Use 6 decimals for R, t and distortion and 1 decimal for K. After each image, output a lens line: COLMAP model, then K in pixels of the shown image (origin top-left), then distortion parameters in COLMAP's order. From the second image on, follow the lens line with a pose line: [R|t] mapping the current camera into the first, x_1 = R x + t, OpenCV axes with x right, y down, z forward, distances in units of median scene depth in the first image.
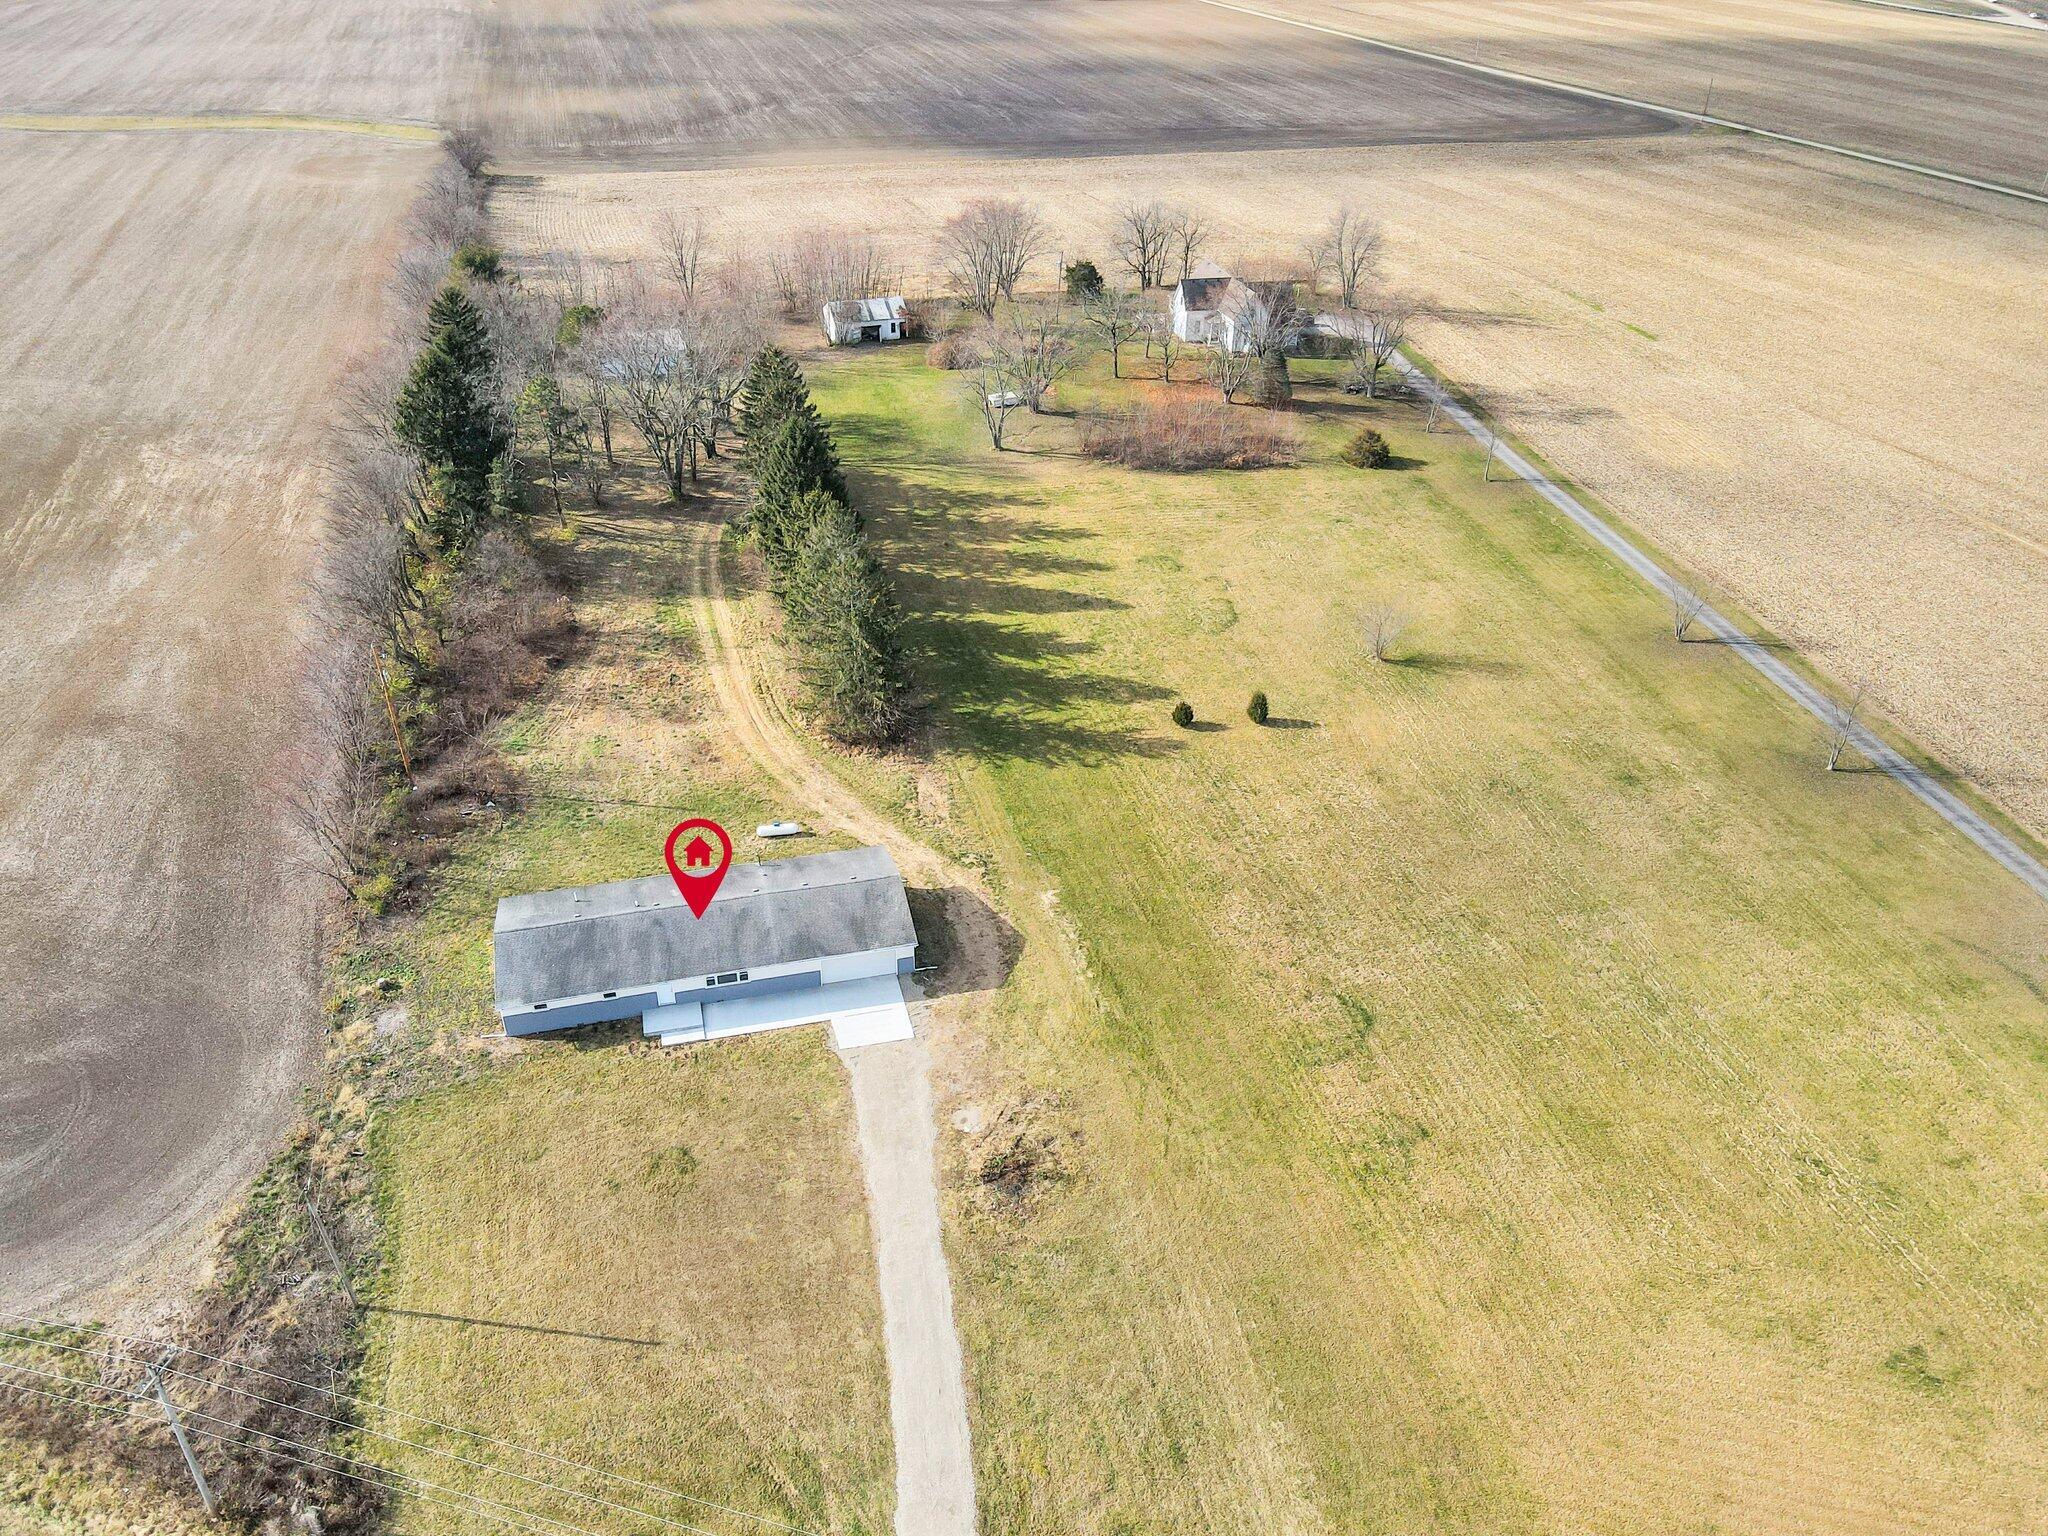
lens RADIAL K [[1464.3, 0, 1016.4], [0, 1464.3, 767.5], [0, 0, 1]] dist [-0.005632, 0.041945]
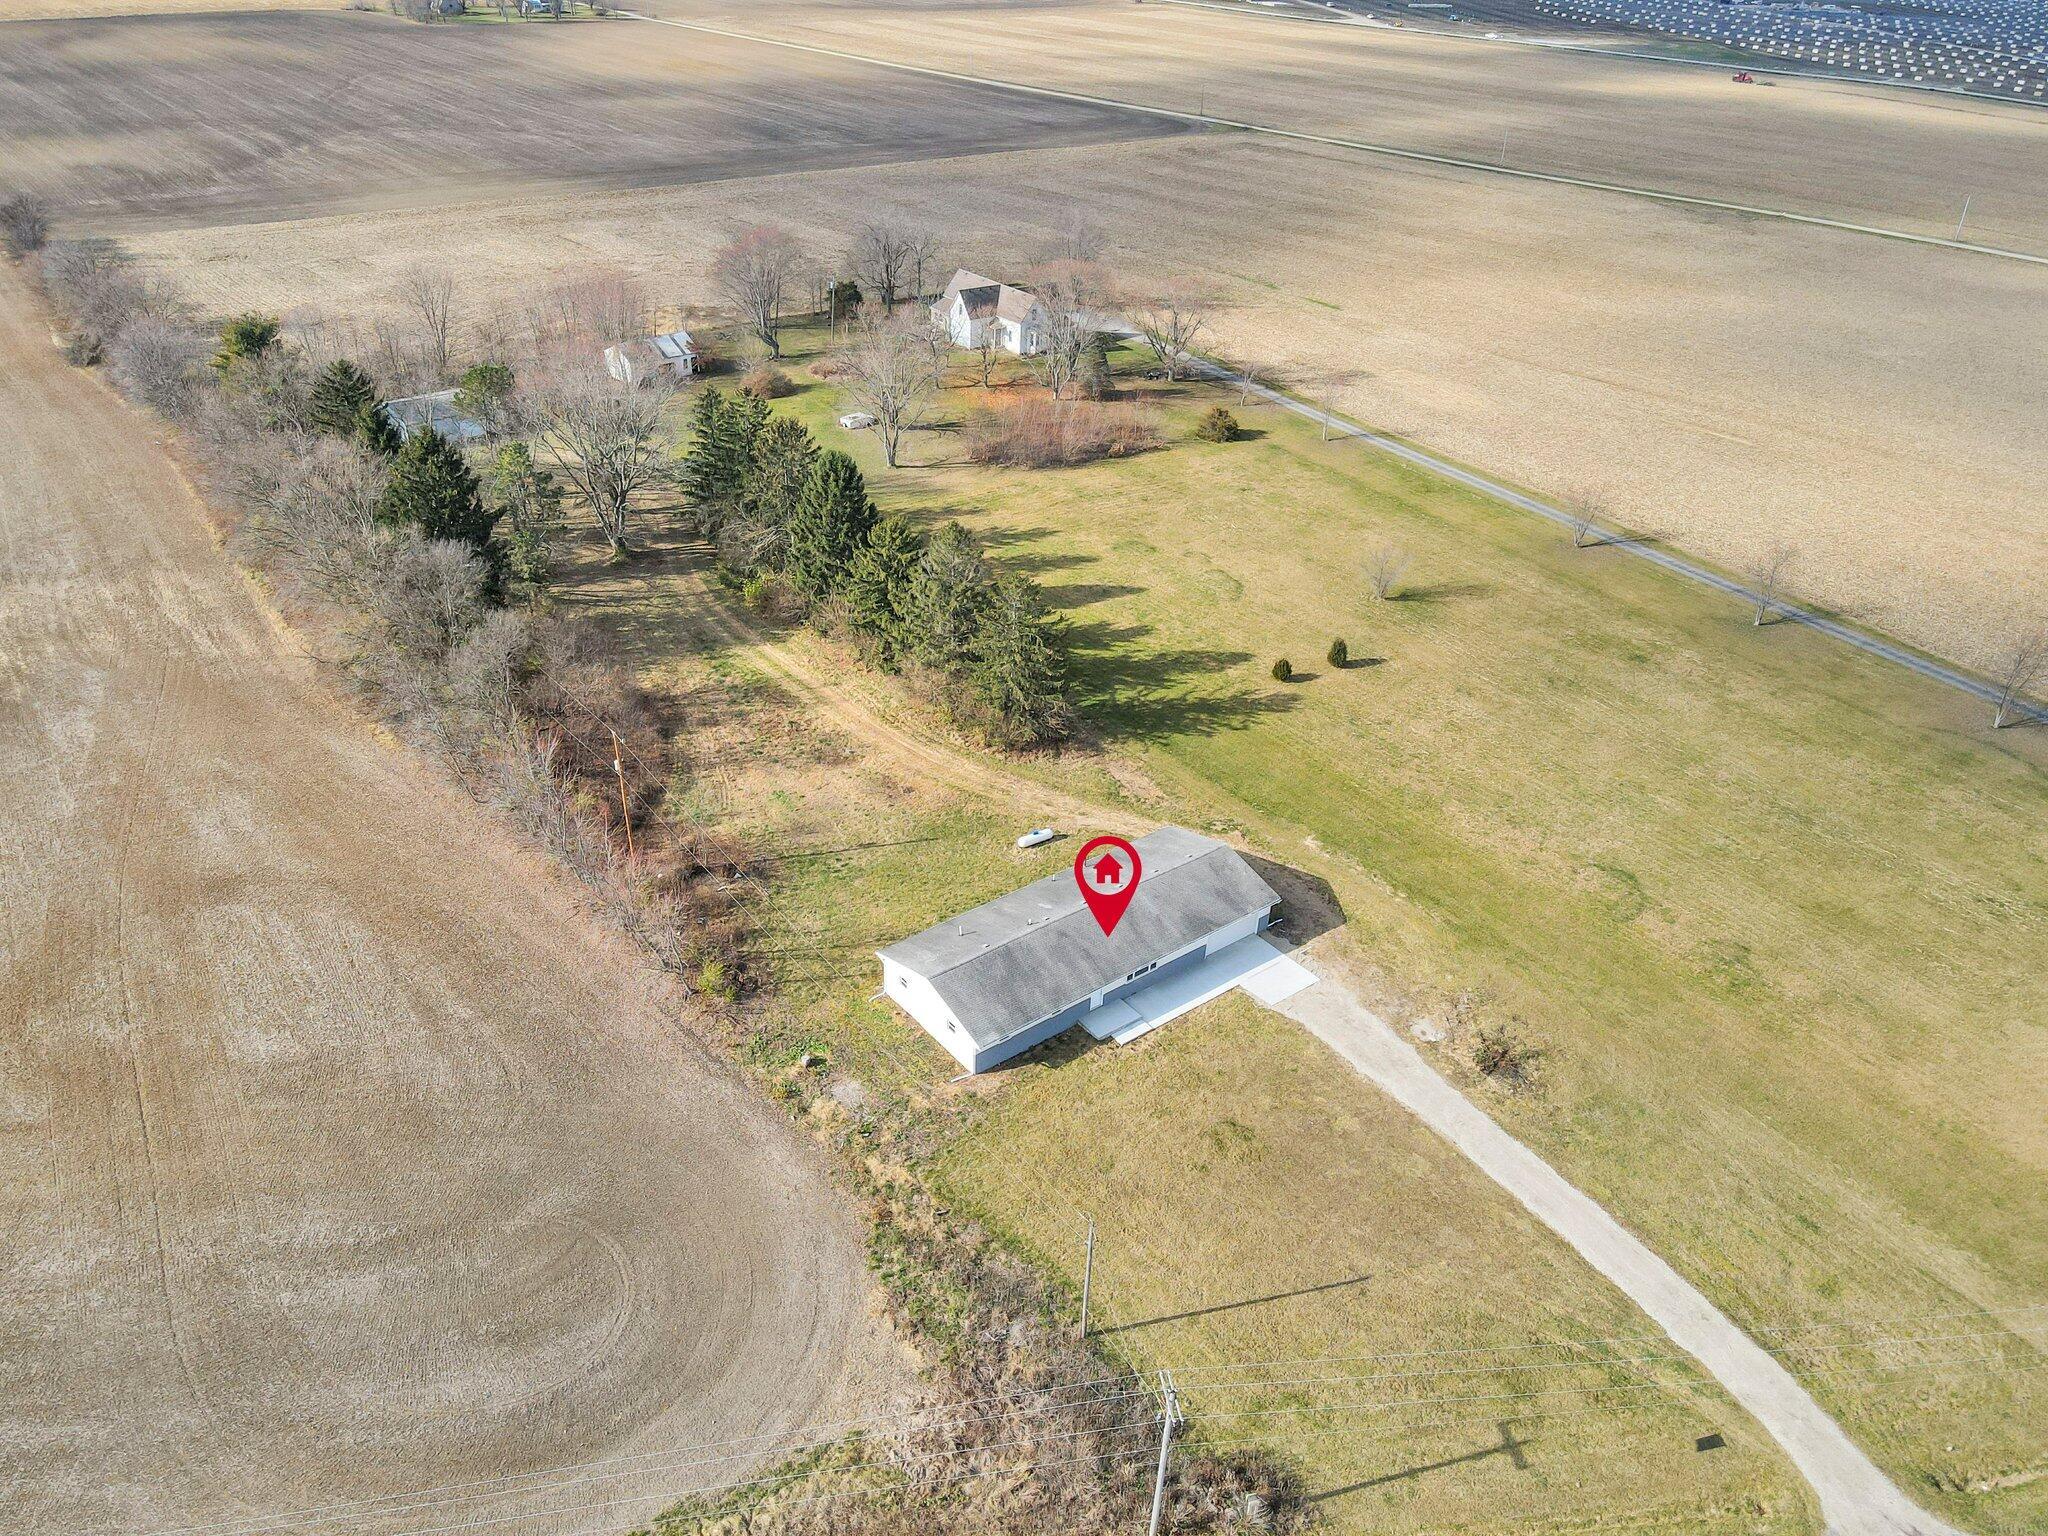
lens RADIAL K [[1464.3, 0, 1016.4], [0, 1464.3, 767.5], [0, 0, 1]] dist [-0.005632, 0.041945]
pose [[0.926747, -0.189214, 0.324558, -0.431910], [0.192324, 0.981067, 0.022786, -0.027599], [-0.322724, 0.041304, 0.945591, 0.027954]]
